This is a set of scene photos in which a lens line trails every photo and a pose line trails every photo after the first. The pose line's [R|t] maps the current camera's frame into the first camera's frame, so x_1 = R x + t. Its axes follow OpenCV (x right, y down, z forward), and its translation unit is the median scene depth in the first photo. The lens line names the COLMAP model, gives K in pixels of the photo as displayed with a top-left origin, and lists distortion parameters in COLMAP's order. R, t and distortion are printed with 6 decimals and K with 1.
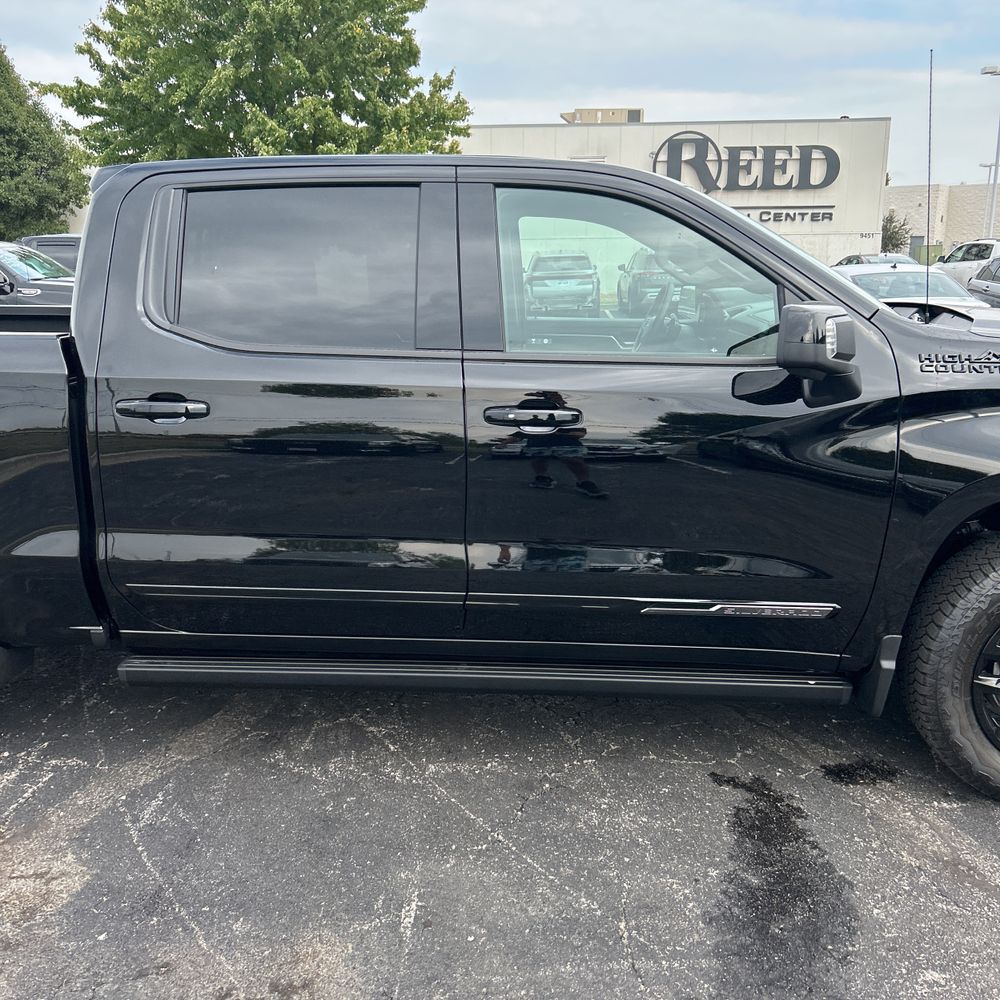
lens RADIAL K [[1012.0, 0, 503.3], [0, 1012.0, 520.4], [0, 0, 1]] dist [0.024466, 0.000000]
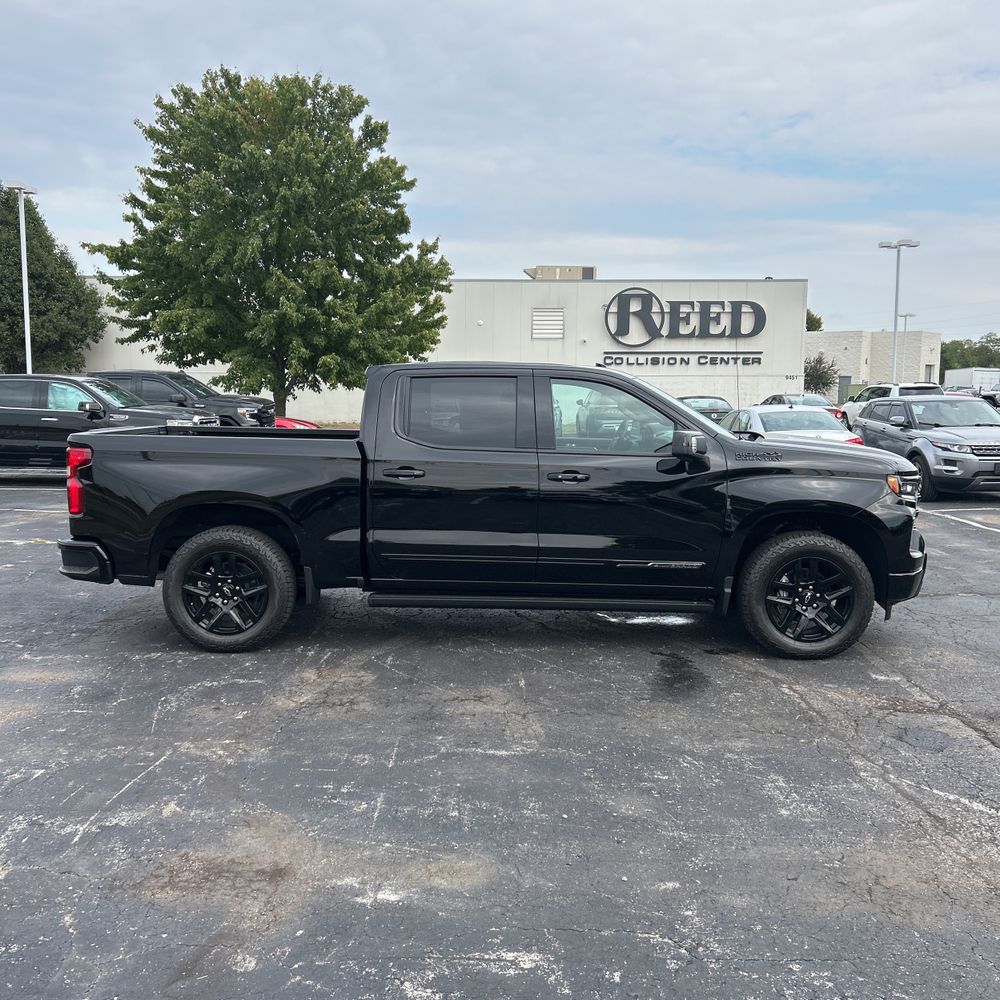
lens RADIAL K [[1012.0, 0, 499.8], [0, 1012.0, 510.3], [0, 0, 1]] dist [0.024466, 0.000000]
pose [[0.999050, 0.010211, 0.042376, -0.024269], [-0.004491, 0.991113, -0.132947, 0.029791], [-0.043357, 0.132631, 0.990217, -0.134688]]
